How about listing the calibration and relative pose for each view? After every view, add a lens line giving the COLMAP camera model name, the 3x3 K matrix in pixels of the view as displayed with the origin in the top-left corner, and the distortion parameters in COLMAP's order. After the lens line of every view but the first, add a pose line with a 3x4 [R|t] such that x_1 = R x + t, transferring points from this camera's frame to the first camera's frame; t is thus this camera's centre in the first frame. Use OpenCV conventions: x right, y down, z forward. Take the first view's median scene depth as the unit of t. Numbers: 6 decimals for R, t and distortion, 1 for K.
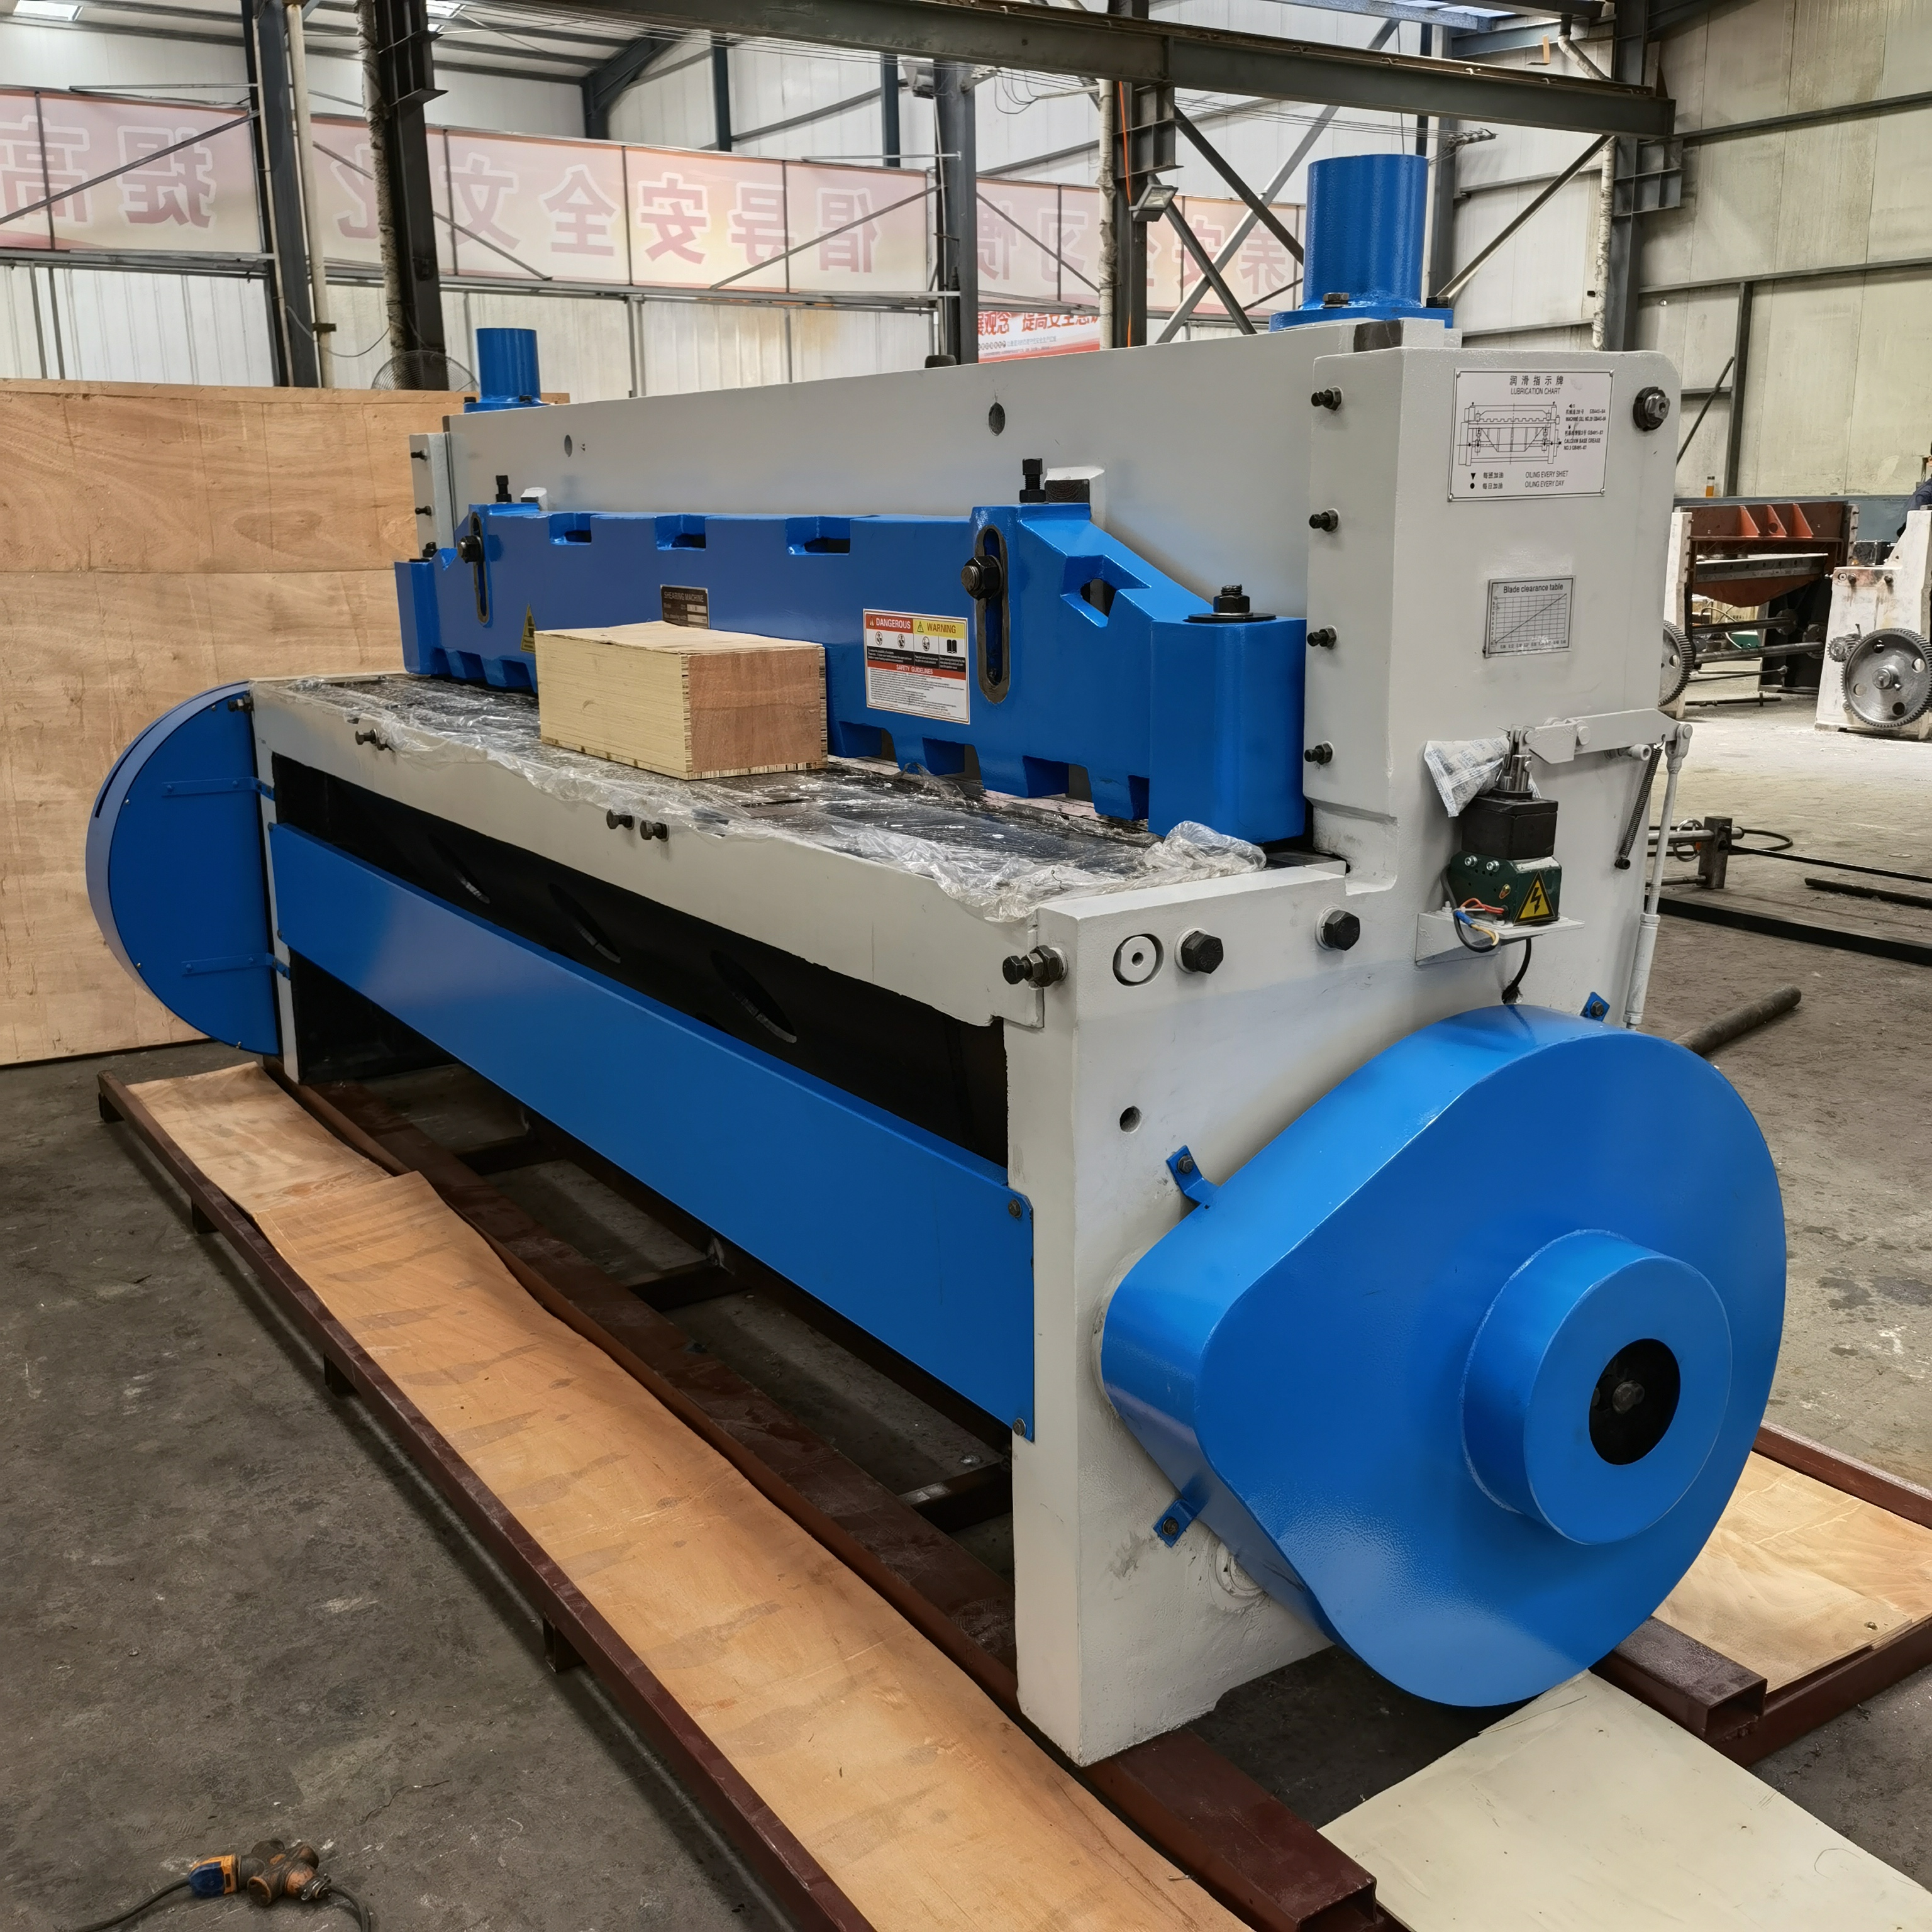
lens RADIAL K [[1995.4, 0, 968.0], [0, 1995.4, 964.4], [0, 0, 1]] dist [0.066808, -0.005742]
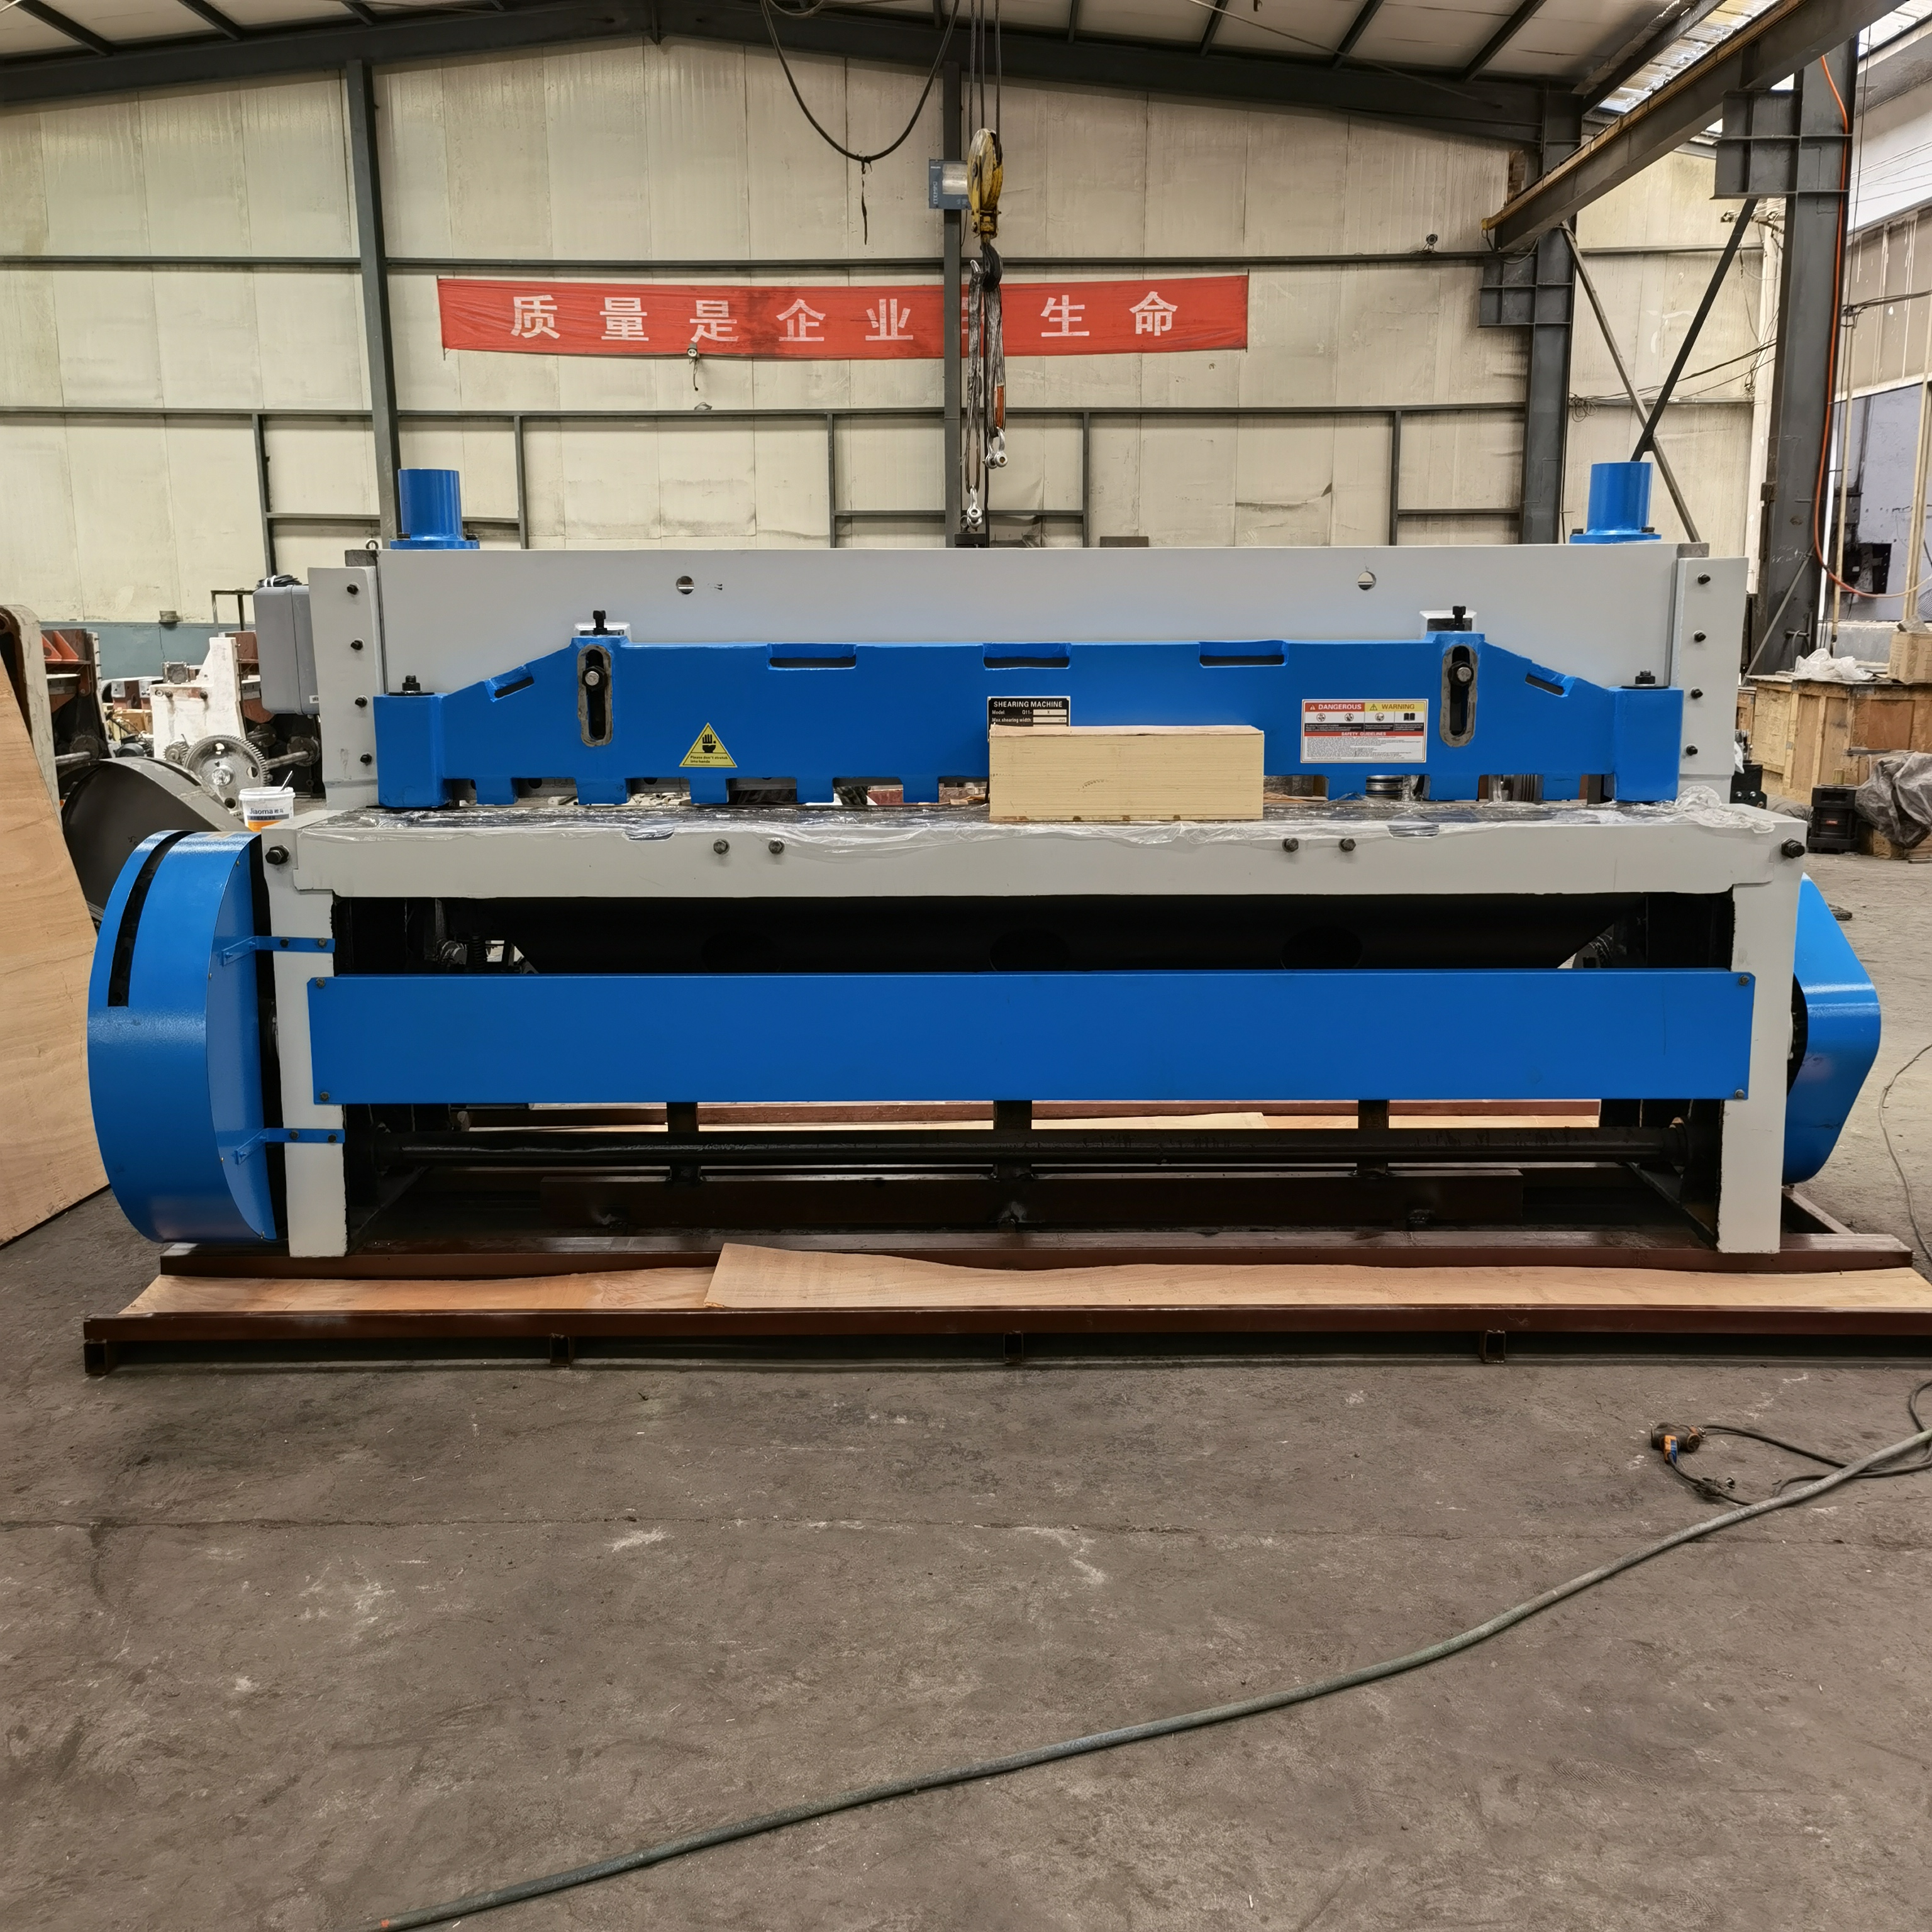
lens RADIAL K [[2027.1, 0, 974.0], [0, 2027.1, 965.4], [0, 0, 1]] dist [0.054172, 0.010158]
pose [[0.548784, -0.142224, 0.823777, -1.518876], [0.191715, 0.980570, 0.041577, -0.090331], [-0.813684, 0.135113, 0.565387, 0.346154]]
